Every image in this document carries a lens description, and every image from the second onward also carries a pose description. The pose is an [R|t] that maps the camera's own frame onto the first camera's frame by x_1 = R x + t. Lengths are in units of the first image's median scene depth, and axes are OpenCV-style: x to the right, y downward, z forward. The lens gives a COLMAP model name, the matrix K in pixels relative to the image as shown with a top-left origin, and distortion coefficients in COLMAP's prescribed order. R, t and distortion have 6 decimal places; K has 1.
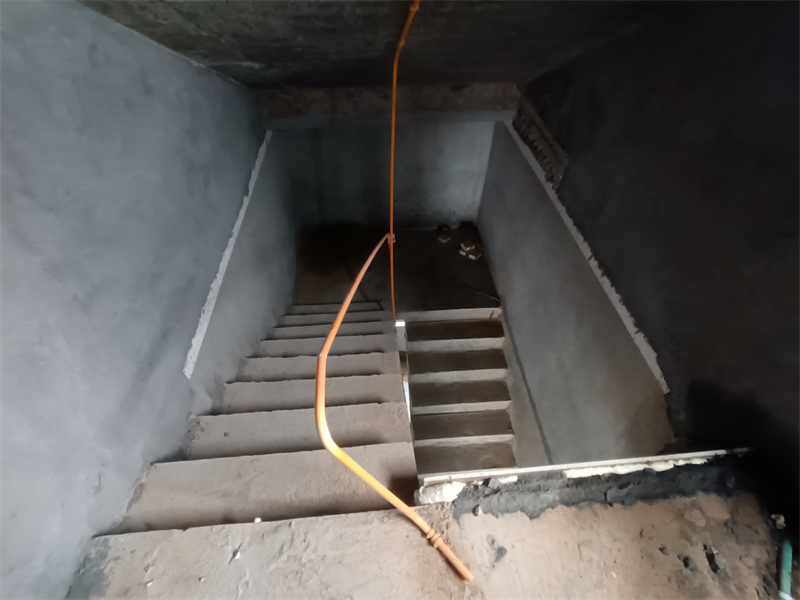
lens RADIAL K [[368.3, 0, 396.7], [0, 368.3, 306.6], [0, 0, 1]] dist [-0.005838, 0.002986]
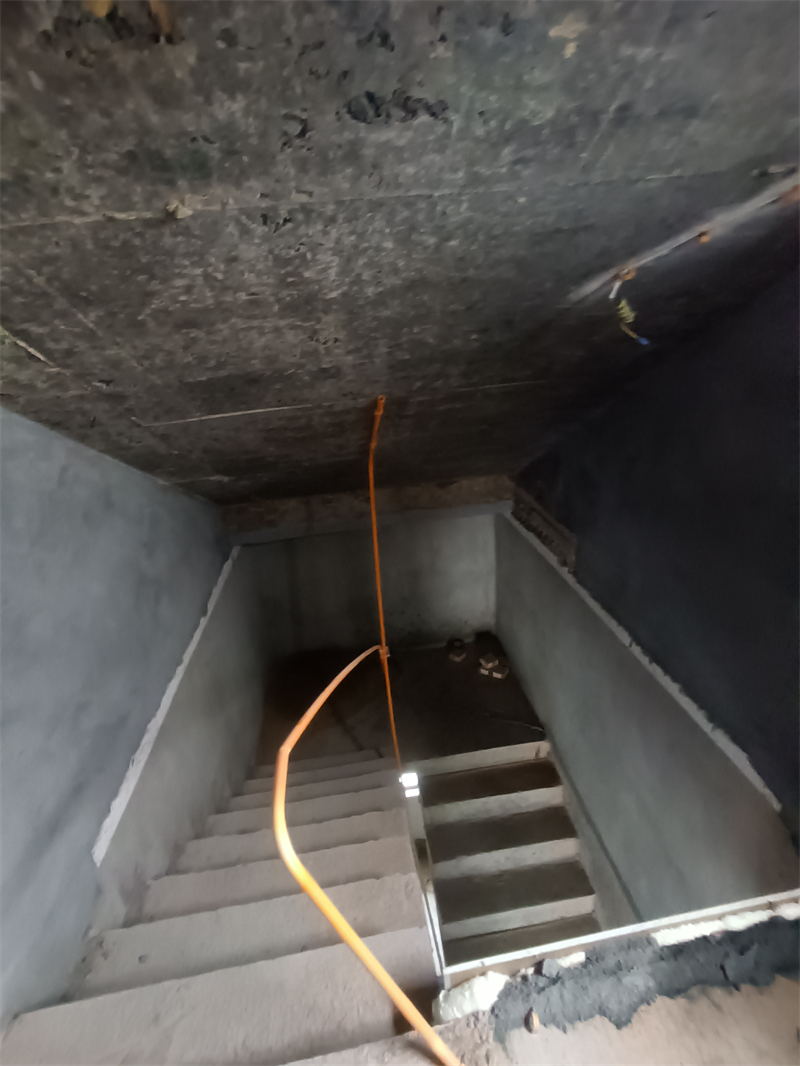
lens RADIAL K [[490.8, 0, 404.1], [0, 490.8, 539.7], [0, 0, 1]] dist [-0.005838, 0.002986]
pose [[0.995207, -0.094139, 0.026487, 0.037883], [0.096175, 0.893077, -0.439505, 0.108780], [0.017719, 0.439945, 0.897850, -0.080338]]
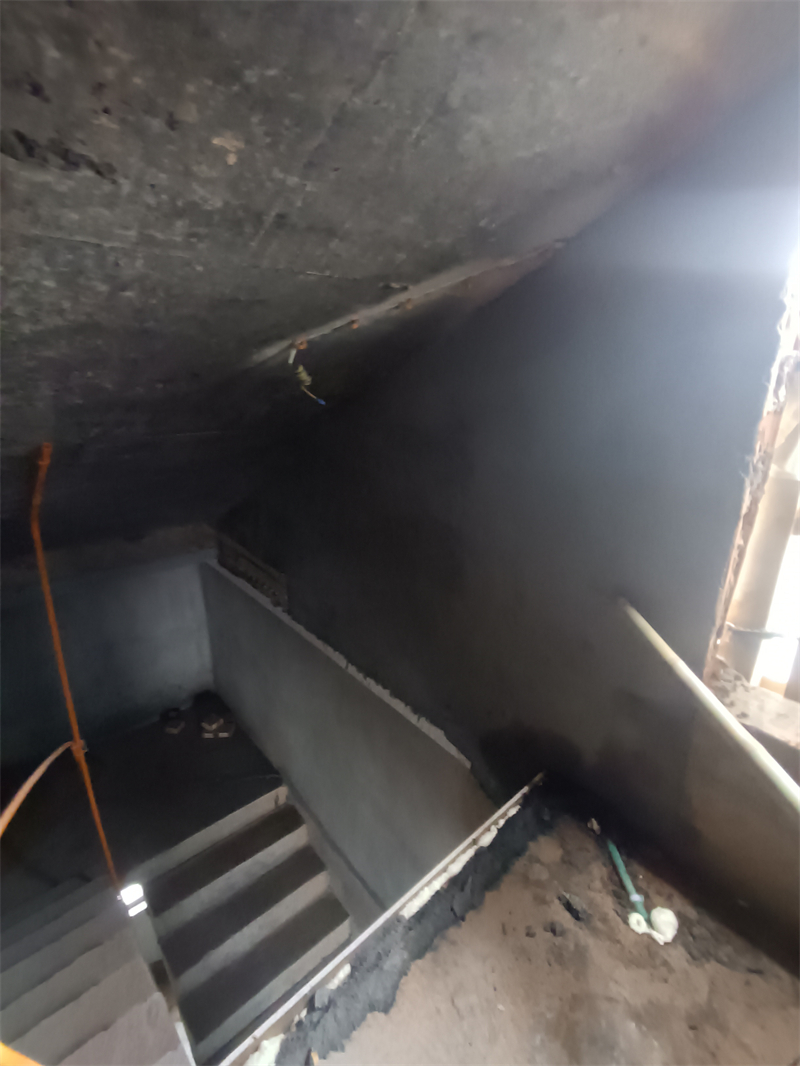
lens RADIAL K [[490.8, 0, 404.8], [0, 490.8, 540.0], [0, 0, 1]] dist [-0.005838, 0.002986]
pose [[0.795017, -0.184973, 0.577696, 0.018150], [0.447812, 0.821377, -0.353275, 0.124846], [-0.409160, 0.539559, 0.735843, -0.107248]]
